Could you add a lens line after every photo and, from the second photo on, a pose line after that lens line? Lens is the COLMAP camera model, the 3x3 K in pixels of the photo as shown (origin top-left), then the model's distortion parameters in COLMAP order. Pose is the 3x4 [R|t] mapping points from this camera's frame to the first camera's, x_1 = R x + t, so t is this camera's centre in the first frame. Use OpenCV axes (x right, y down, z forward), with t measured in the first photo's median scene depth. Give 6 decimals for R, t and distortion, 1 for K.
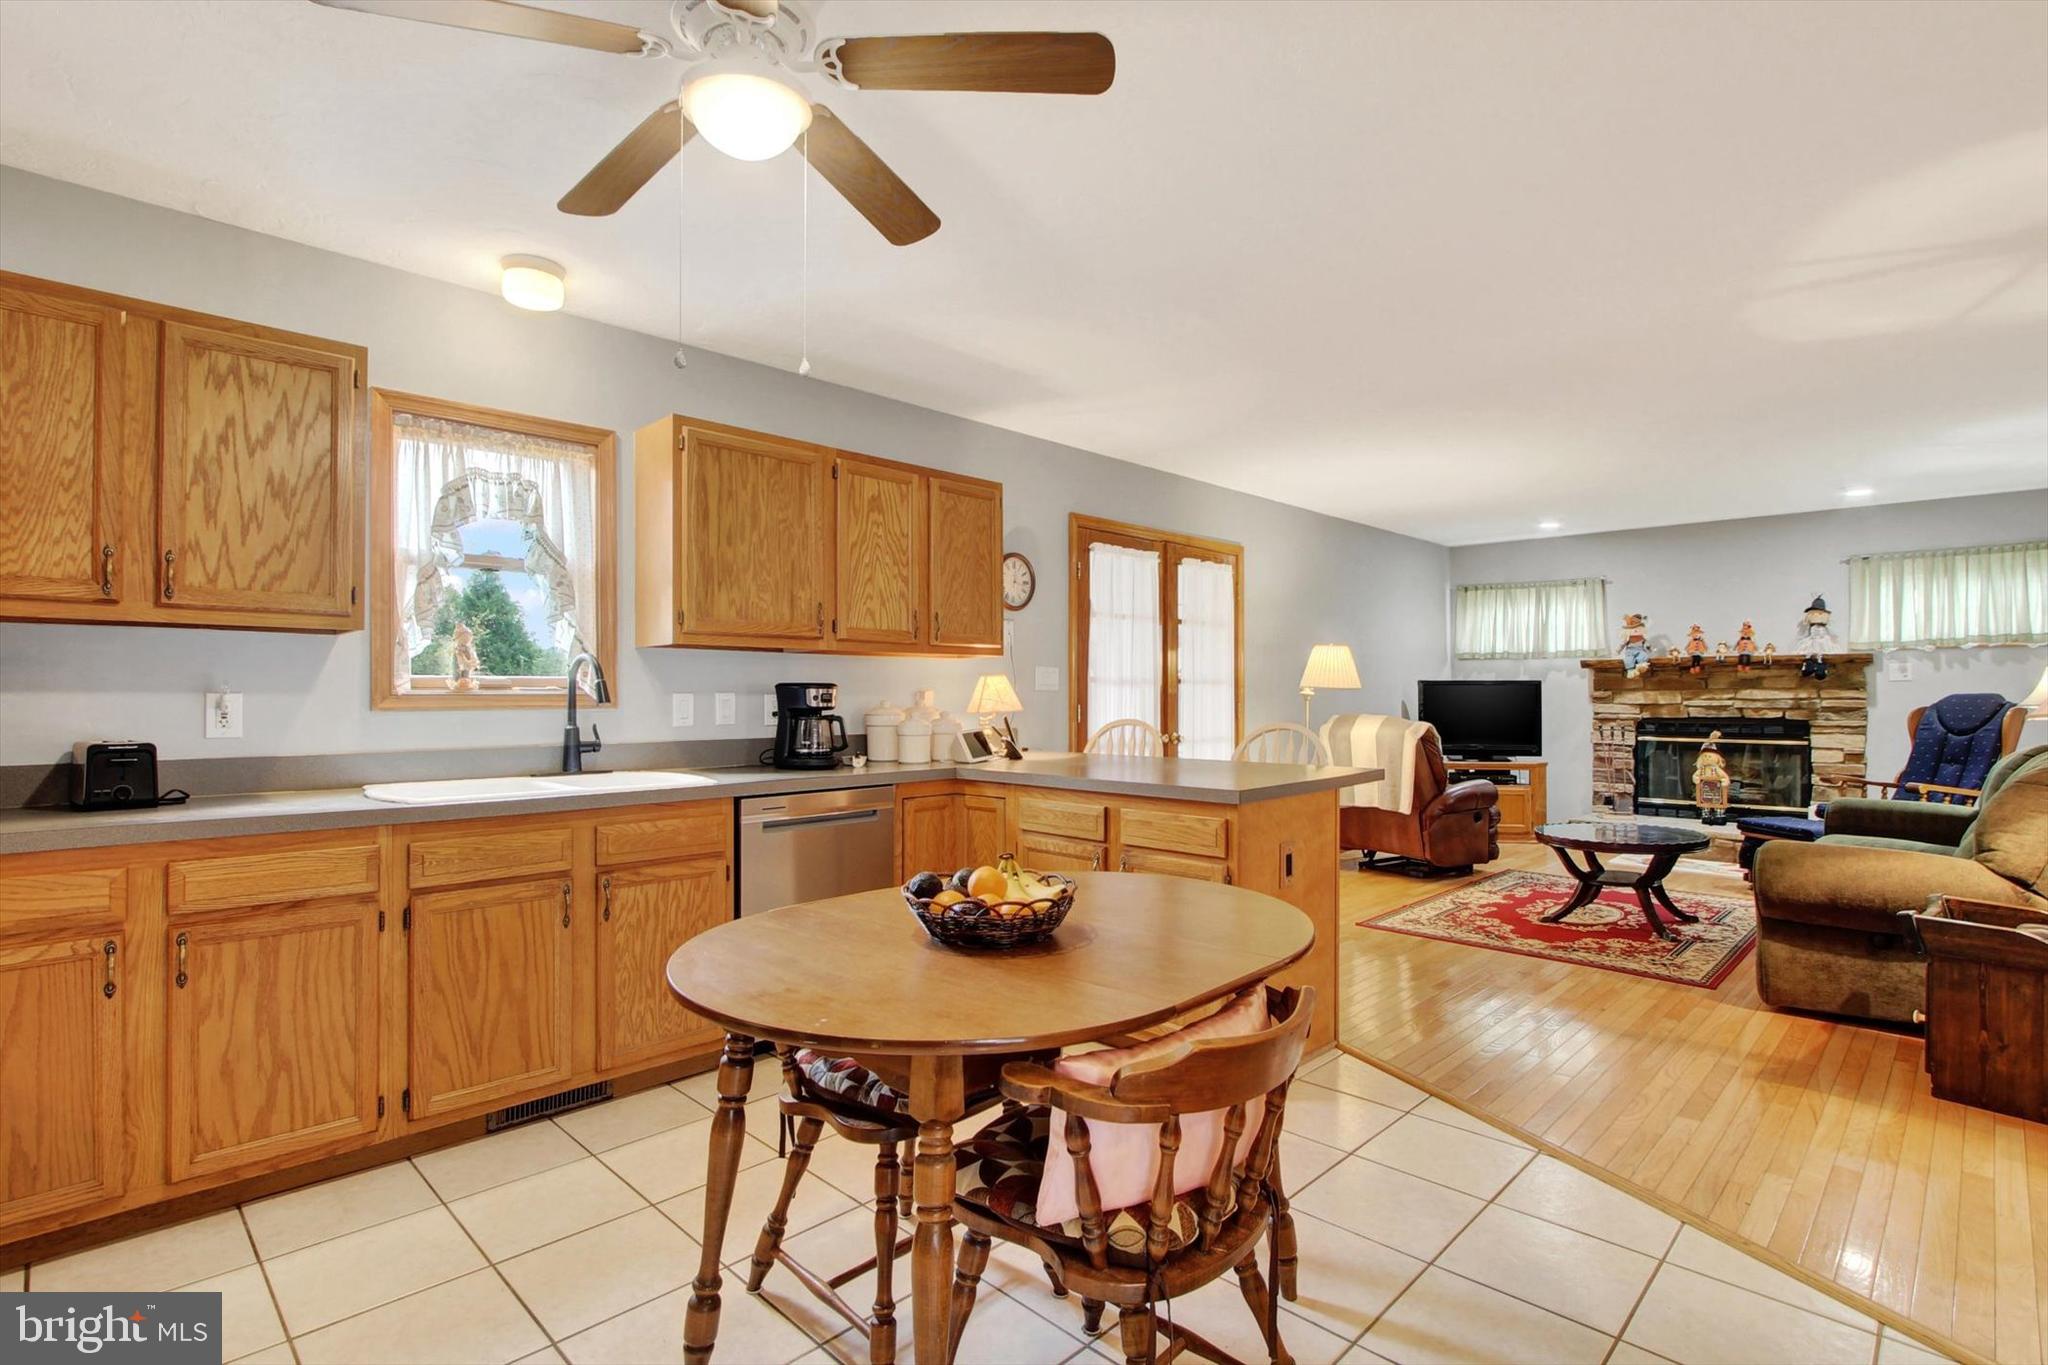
lens RADIAL K [[977.5, 0, 1030.9], [0, 977.5, 694.6], [0, 0, 1]] dist [-0.002324, -0.000940]
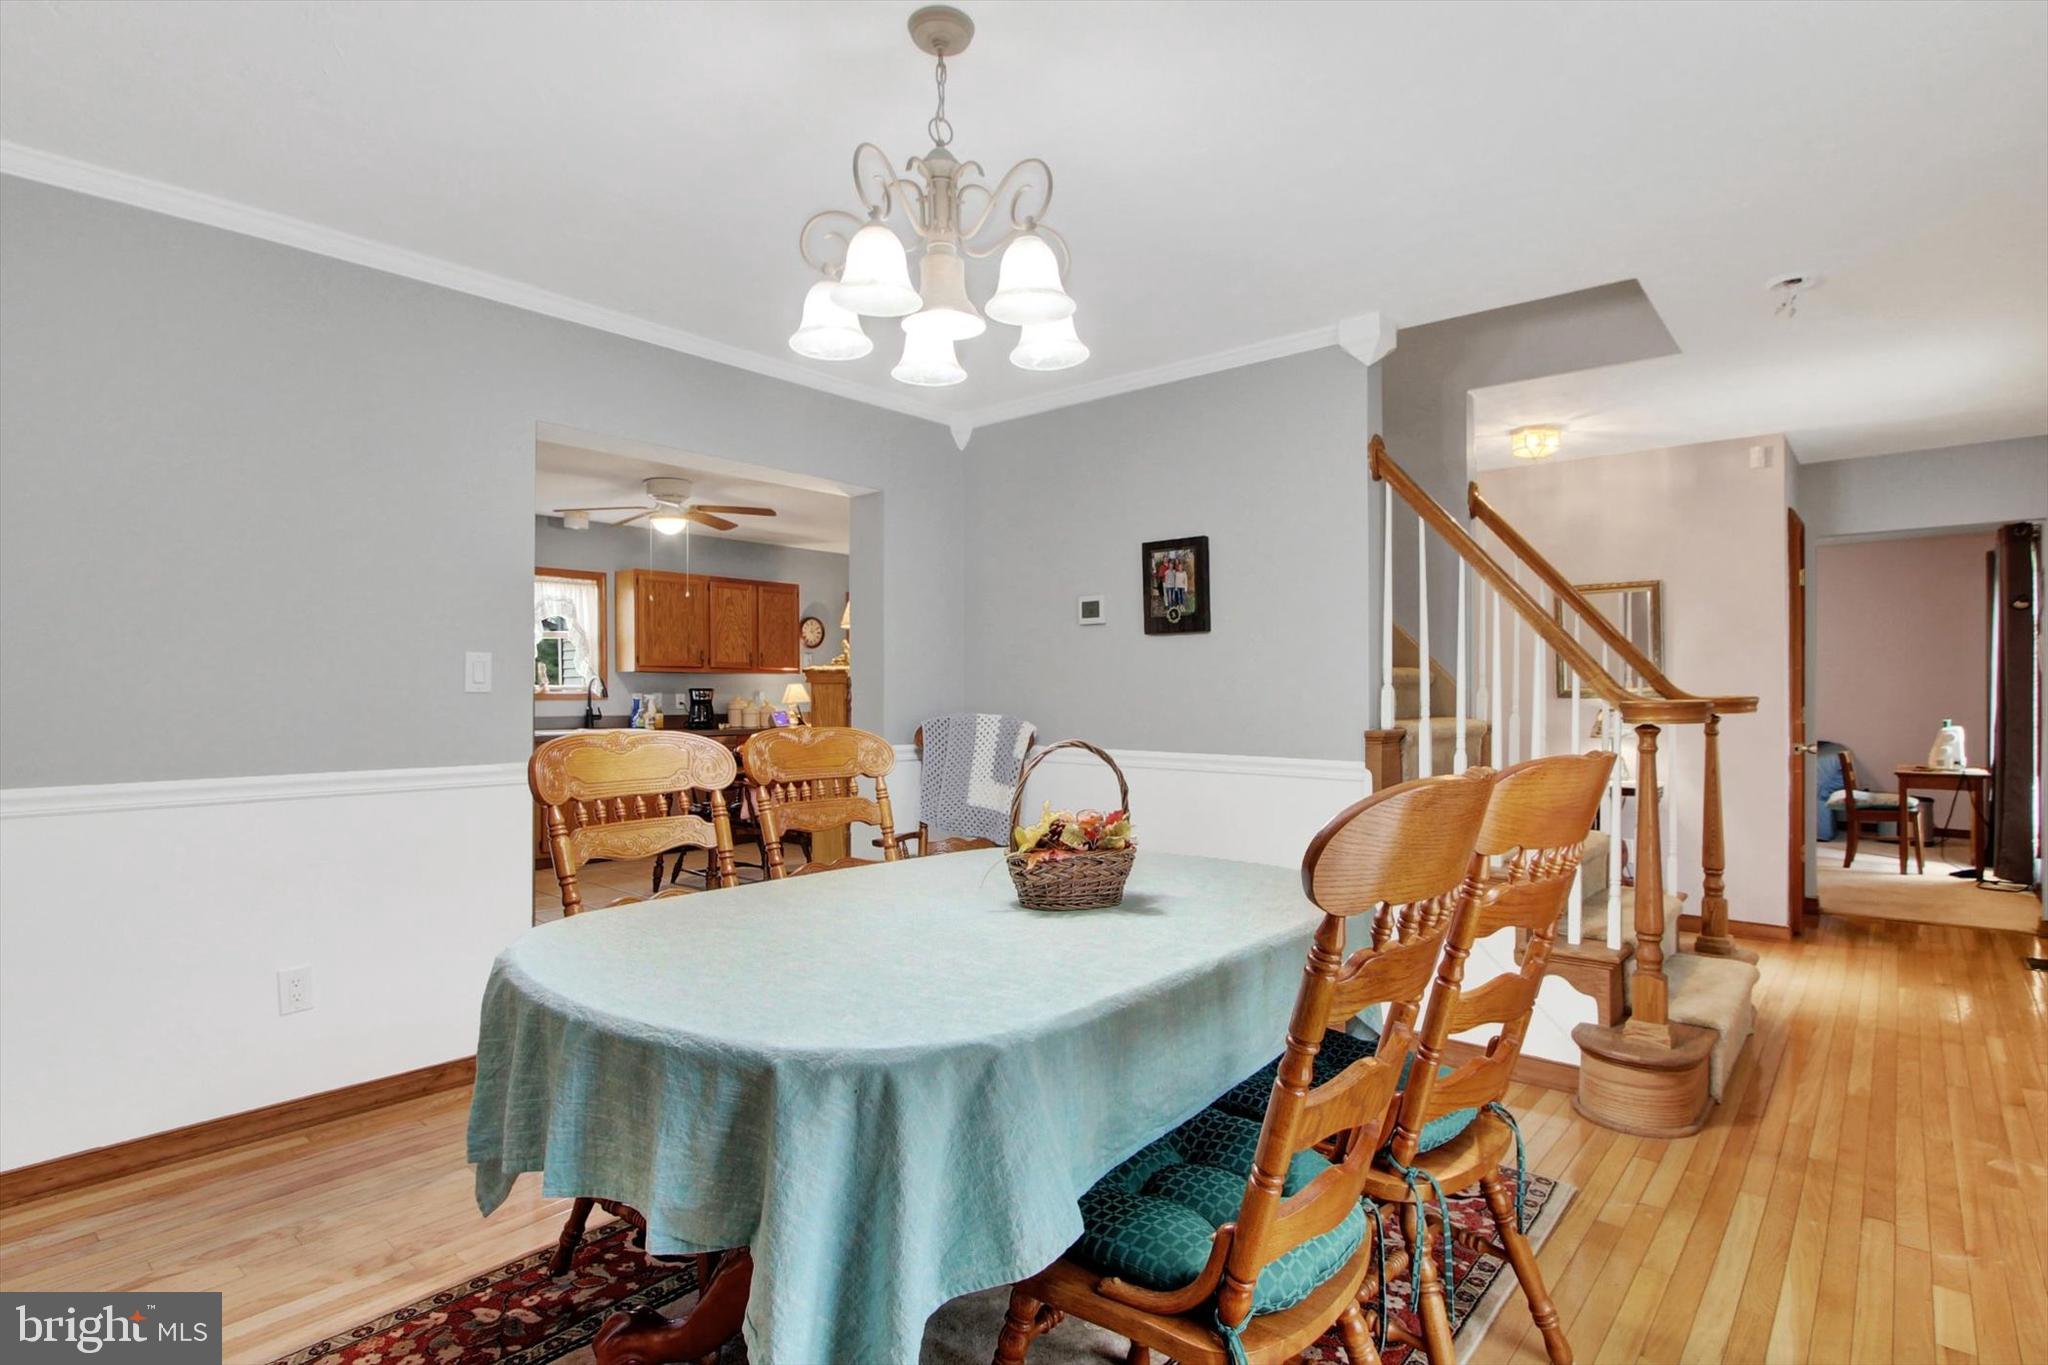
lens RADIAL K [[1017.0, 0, 1016.3], [0, 1017.0, 695.4], [0, 0, 1]] dist [-0.011267, -0.000688]
pose [[0.997327, 0.000533, 0.073059, 0.320663], [-0.000994, 0.999980, 0.006270, -0.010894], [-0.073054, -0.006326, 0.997308, -1.320690]]
